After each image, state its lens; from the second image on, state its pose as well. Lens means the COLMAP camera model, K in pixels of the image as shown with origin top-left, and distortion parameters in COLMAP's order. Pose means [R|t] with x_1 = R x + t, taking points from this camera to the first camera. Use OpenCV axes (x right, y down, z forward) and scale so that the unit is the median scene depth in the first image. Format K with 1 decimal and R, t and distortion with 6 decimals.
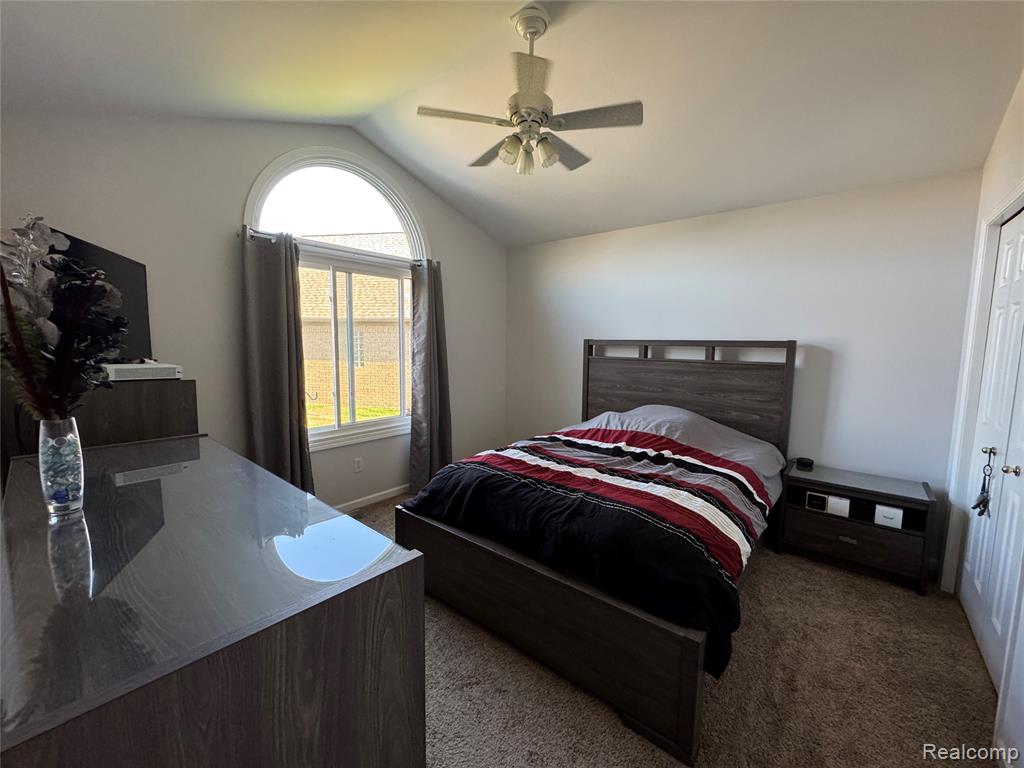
lens RADIAL K [[411.5, 0, 512.0], [0, 411.5, 384.0], [0, 0, 1]] dist [0.000025, 0.000260]
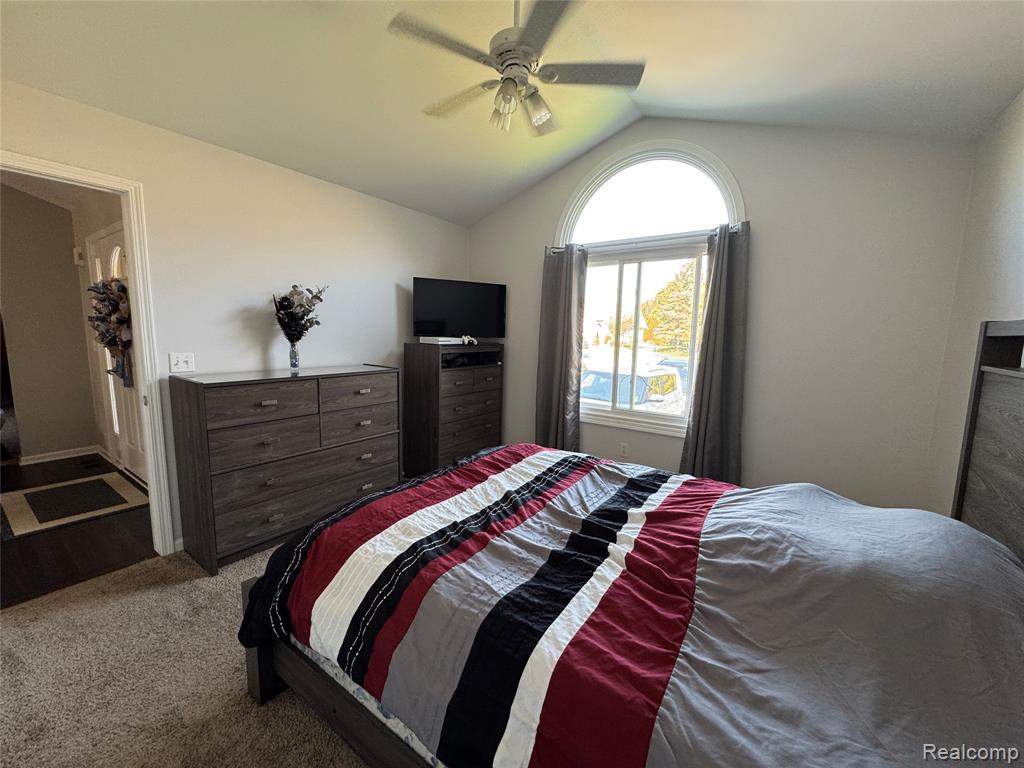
lens RADIAL K [[411.5, 0, 512.0], [0, 411.5, 384.0], [0, 0, 1]] dist [0.000025, 0.000260]
pose [[0.071472, 0.119743, -0.990229, 0.626172], [-0.125539, 0.985953, 0.110165, -0.046165], [0.989511, 0.116439, 0.085500, 0.633138]]
